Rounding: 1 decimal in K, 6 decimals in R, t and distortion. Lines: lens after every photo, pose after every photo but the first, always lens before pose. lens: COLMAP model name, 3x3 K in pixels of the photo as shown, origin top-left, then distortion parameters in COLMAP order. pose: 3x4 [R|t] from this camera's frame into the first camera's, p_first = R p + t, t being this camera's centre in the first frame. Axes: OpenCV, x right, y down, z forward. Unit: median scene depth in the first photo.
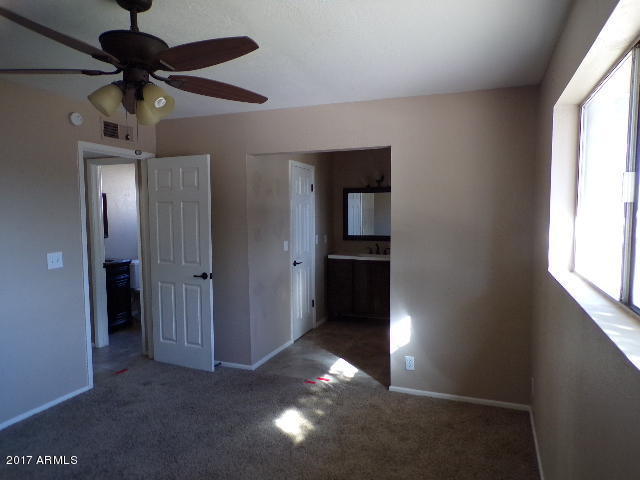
lens RADIAL K [[427.1, 0, 323.9], [0, 427.1, 240.6], [0, 0, 1]] dist [-0.003784, 0.008083]
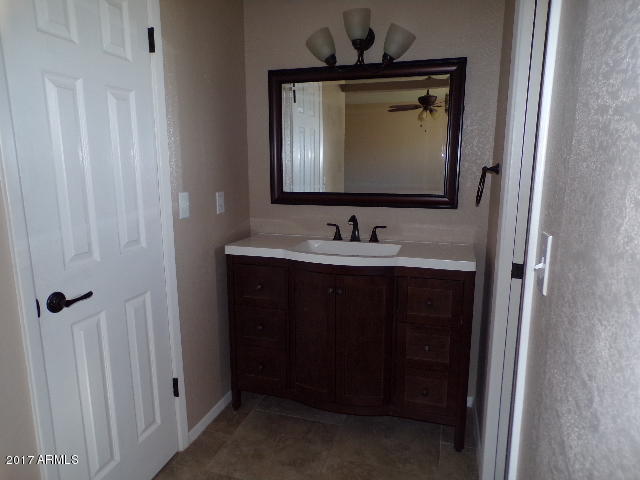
lens RADIAL K [[427.1, 0, 323.5], [0, 427.1, 244.5], [0, 0, 1]] dist [-0.003784, 0.008083]
pose [[0.997308, -0.006634, 0.073026, 0.102251], [-0.002263, 0.992640, 0.121079, -0.018894], [-0.073292, -0.120918, 0.989953, 0.911490]]
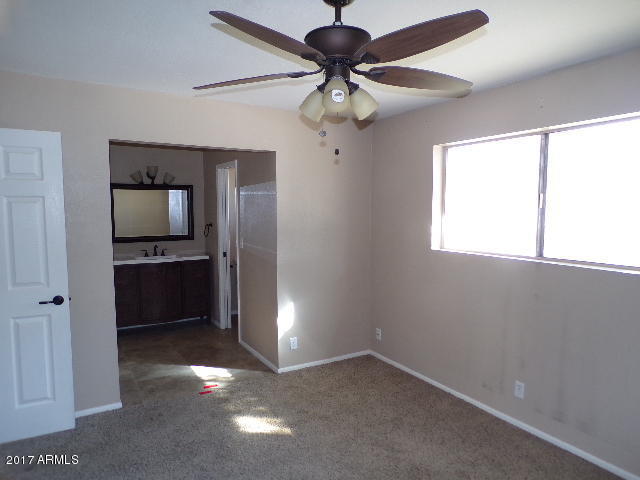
lens RADIAL K [[427.1, 0, 321.5], [0, 427.1, 241.5], [0, 0, 1]] dist [-0.003784, 0.008083]
pose [[0.619561, -0.056705, 0.782898, -0.563357], [0.051067, 0.998186, 0.031886, -0.016345], [-0.783286, 0.020225, 0.621332, 0.200423]]
